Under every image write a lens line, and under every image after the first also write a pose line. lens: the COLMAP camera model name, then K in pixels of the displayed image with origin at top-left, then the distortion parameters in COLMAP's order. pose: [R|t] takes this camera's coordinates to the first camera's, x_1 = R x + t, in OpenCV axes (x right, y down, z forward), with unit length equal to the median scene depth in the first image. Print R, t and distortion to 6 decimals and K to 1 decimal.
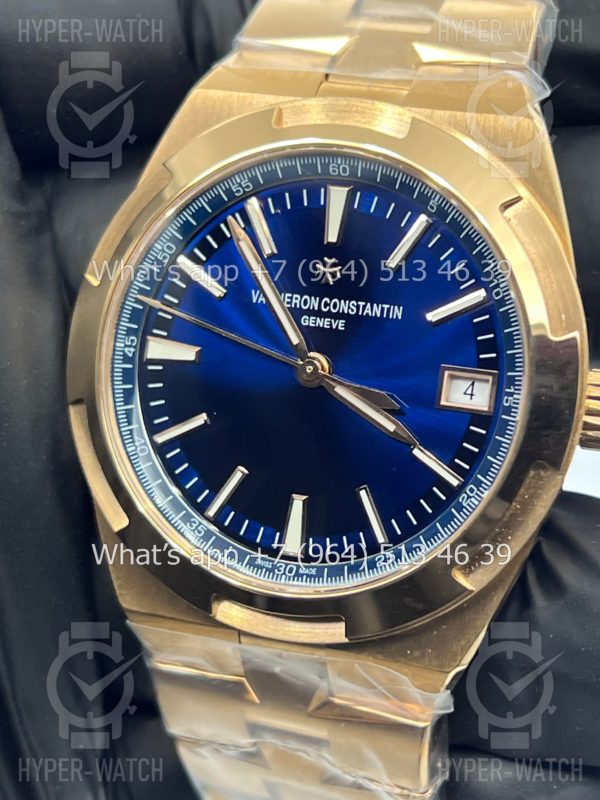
lens RADIAL K [[1872.8, 0, 293.1], [0, 1872.8, 394.2], [0, 0, 1]] dist [0.163302, 0.000000]
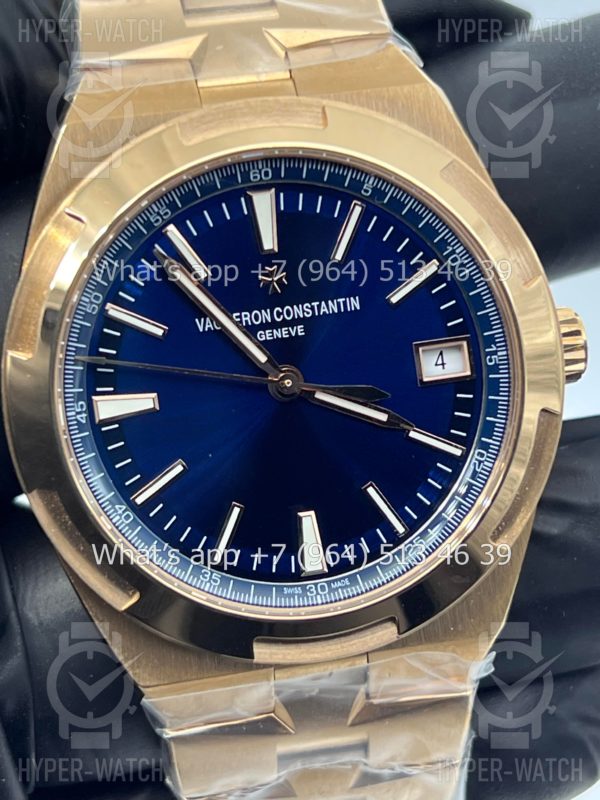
lens RADIAL K [[1872.8, 0, 301.1], [0, 1872.8, 398.1], [0, 0, 1]] dist [0.163302, 0.000000]
pose [[0.858373, -0.270226, 0.436090, -0.405296], [0.253050, 0.962446, 0.098299, -0.098342], [-0.446276, 0.025975, 0.894518, 0.135132]]
